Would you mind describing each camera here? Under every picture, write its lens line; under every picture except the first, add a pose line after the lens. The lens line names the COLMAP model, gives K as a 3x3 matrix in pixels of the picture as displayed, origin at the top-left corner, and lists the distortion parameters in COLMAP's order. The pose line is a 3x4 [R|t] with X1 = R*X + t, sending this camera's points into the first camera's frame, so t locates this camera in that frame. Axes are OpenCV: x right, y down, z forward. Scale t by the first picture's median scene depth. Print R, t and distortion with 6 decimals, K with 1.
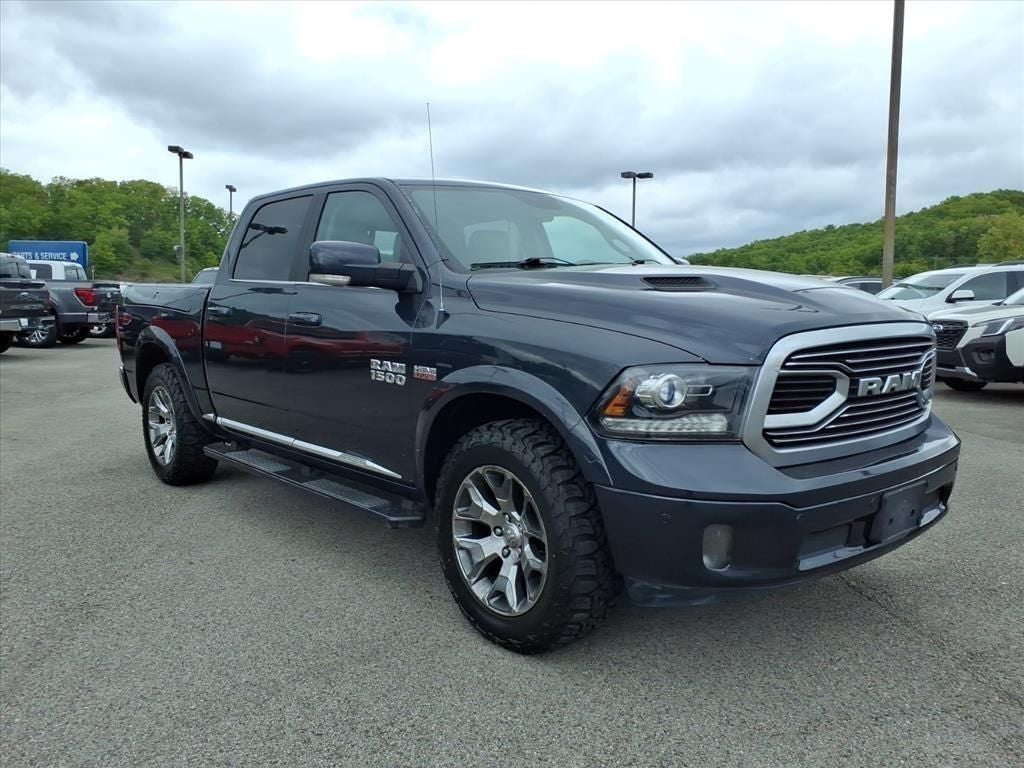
lens RADIAL K [[814.9, 0, 508.3], [0, 814.9, 388.5], [0, 0, 1]] dist [0.013846, -0.000320]
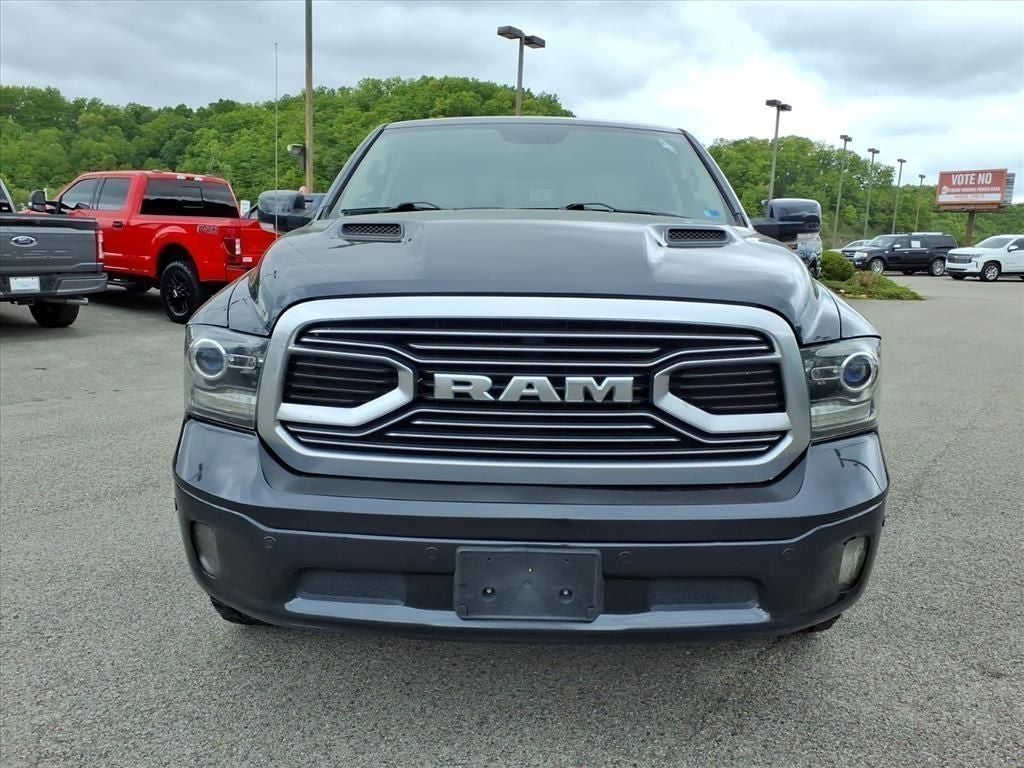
lens RADIAL K [[814.9, 0, 505.5], [0, 814.9, 387.8], [0, 0, 1]] dist [0.013846, -0.000320]
pose [[0.752758, 0.129390, -0.645456, 0.928886], [-0.094734, 0.991579, 0.088292, -0.066364], [0.651445, -0.005316, 0.758678, 0.527855]]
